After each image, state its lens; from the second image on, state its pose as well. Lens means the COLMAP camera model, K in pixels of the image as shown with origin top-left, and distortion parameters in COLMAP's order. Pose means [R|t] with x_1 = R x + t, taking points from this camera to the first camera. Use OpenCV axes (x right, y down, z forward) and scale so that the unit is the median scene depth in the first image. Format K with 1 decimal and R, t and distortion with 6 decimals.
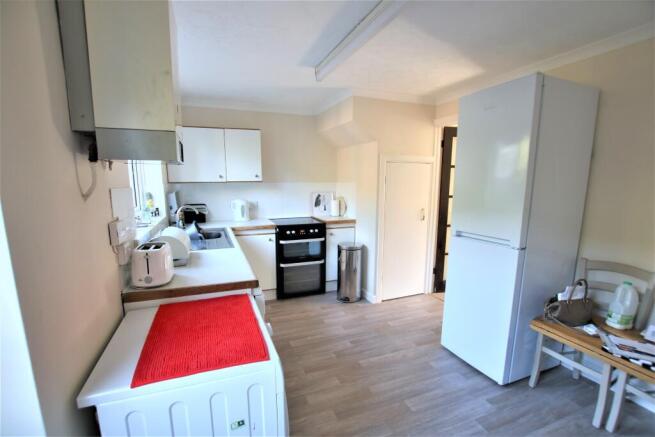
lens RADIAL K [[309.6, 0, 329.0], [0, 309.6, 237.0], [0, 0, 1]] dist [-0.000678, -0.000027]
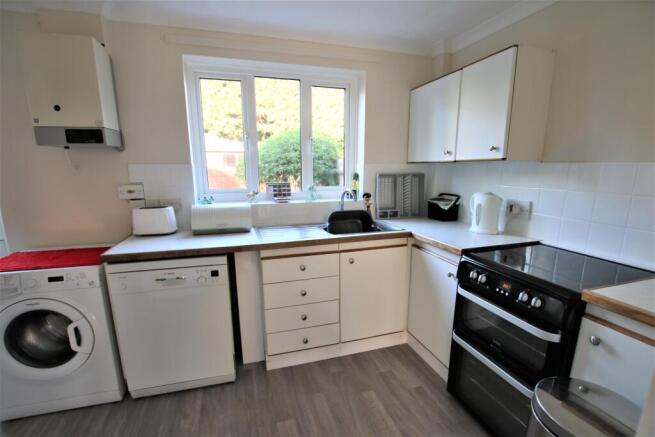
lens RADIAL K [[309.6, 0, 329.0], [0, 309.6, 237.0], [0, 0, 1]] dist [-0.000678, -0.000027]
pose [[-0.068484, 0.233302, -0.969990, 0.298316], [-0.174647, 0.954455, 0.241896, -0.135914], [0.982247, 0.185972, -0.024620, 0.777089]]
